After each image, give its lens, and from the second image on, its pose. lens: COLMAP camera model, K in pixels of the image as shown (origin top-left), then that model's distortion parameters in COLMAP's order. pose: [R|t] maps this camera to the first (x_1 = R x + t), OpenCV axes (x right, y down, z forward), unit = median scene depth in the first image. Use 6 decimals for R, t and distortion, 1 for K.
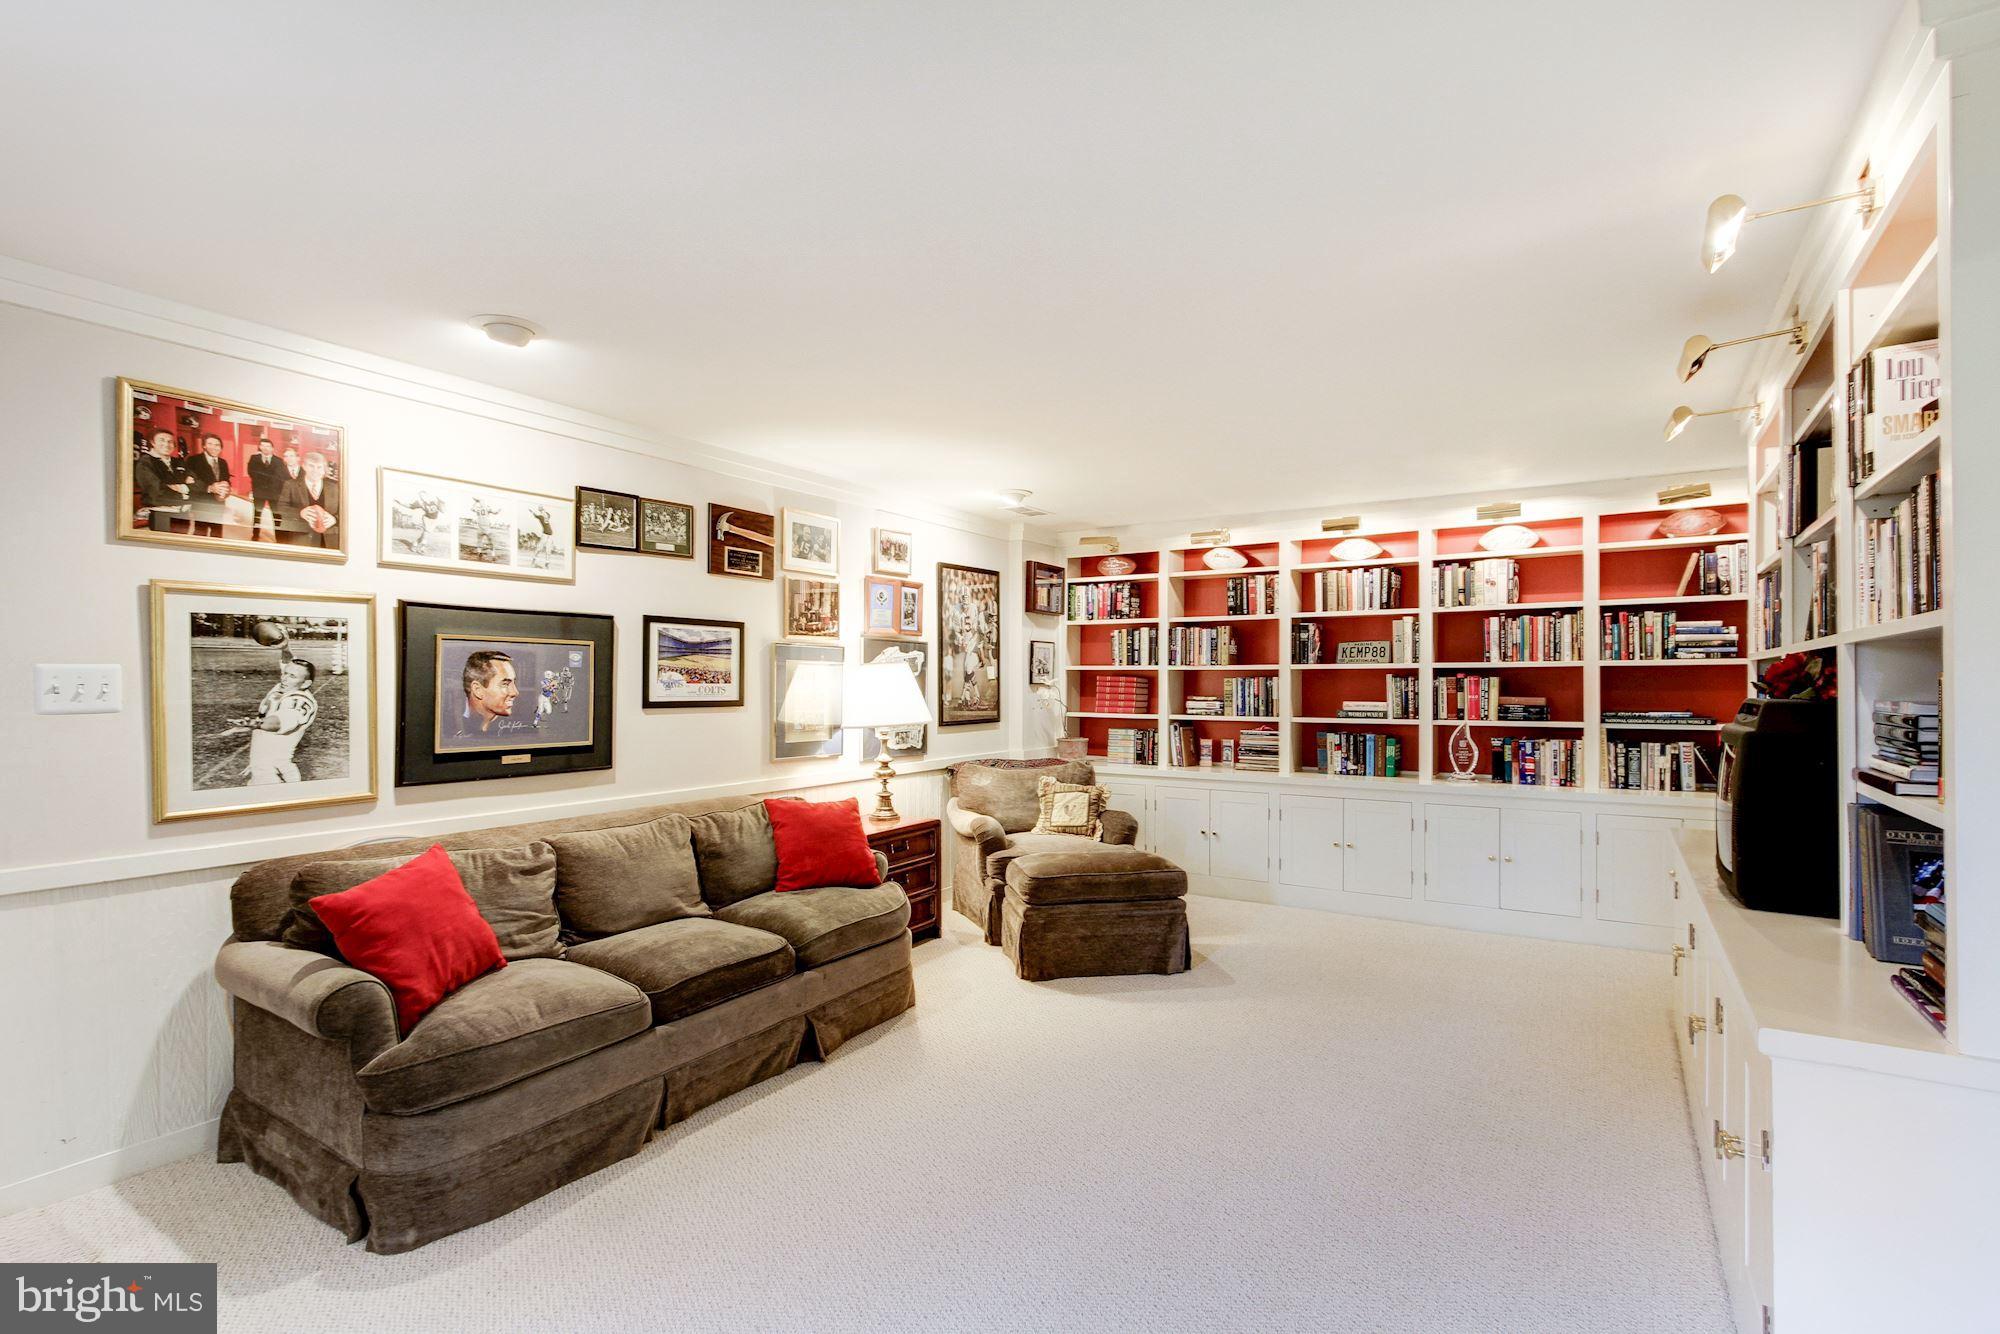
lens RADIAL K [[946.9, 0, 996.0], [0, 946.9, 685.9], [0, 0, 1]] dist [0.011071, 0.000748]
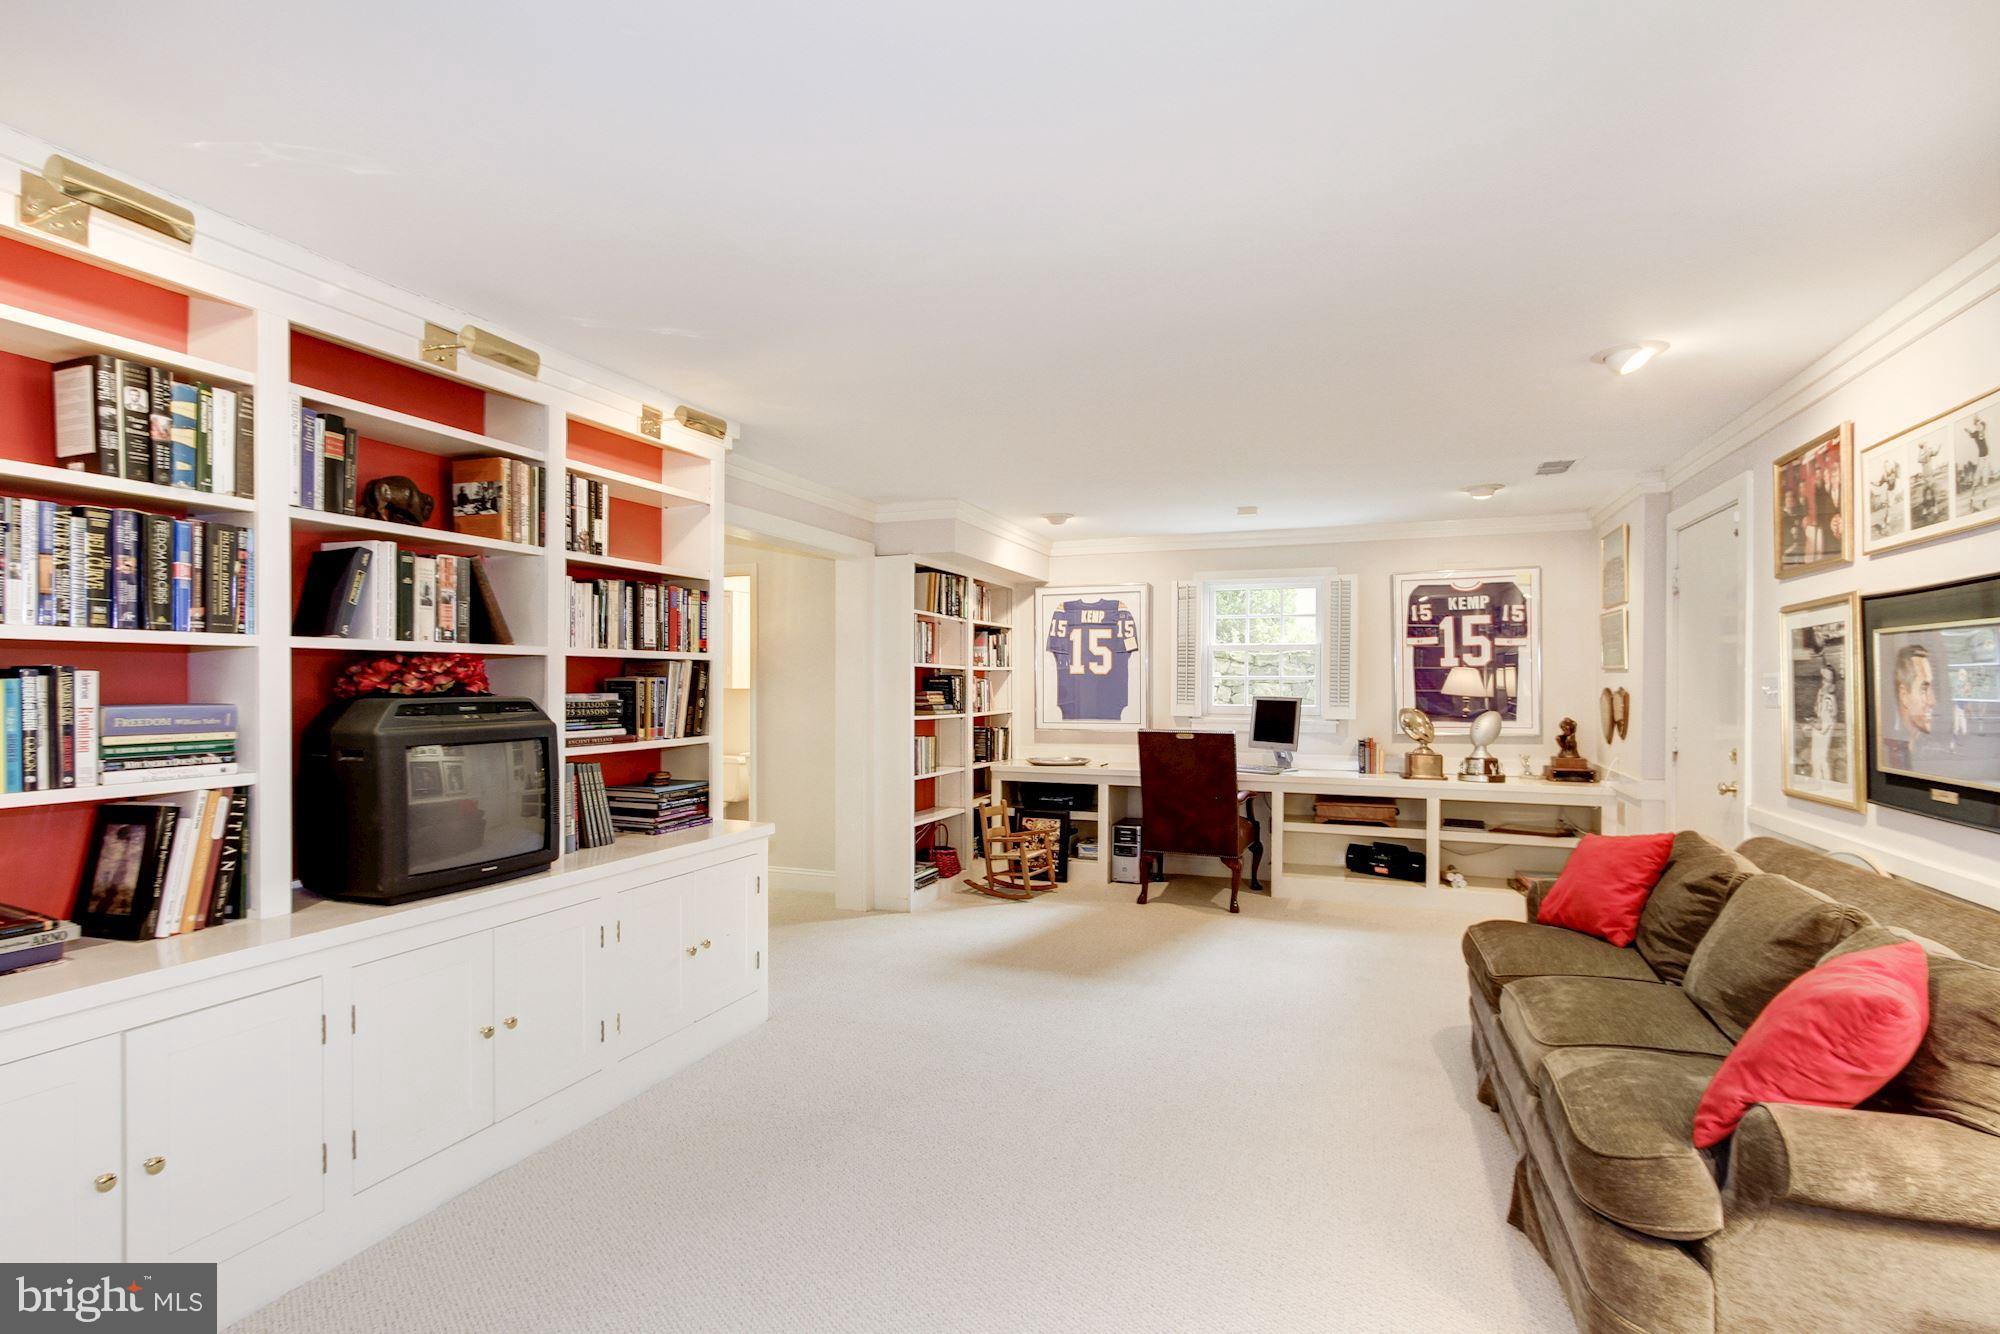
lens RADIAL K [[946.9, 0, 996.0], [0, 946.9, 685.9], [0, 0, 1]] dist [0.011071, 0.000748]
pose [[-0.979076, -0.007804, -0.203348, 0.325423], [-0.010112, 0.999896, 0.010315, -0.004363], [0.203246, 0.012155, -0.979052, 1.567974]]
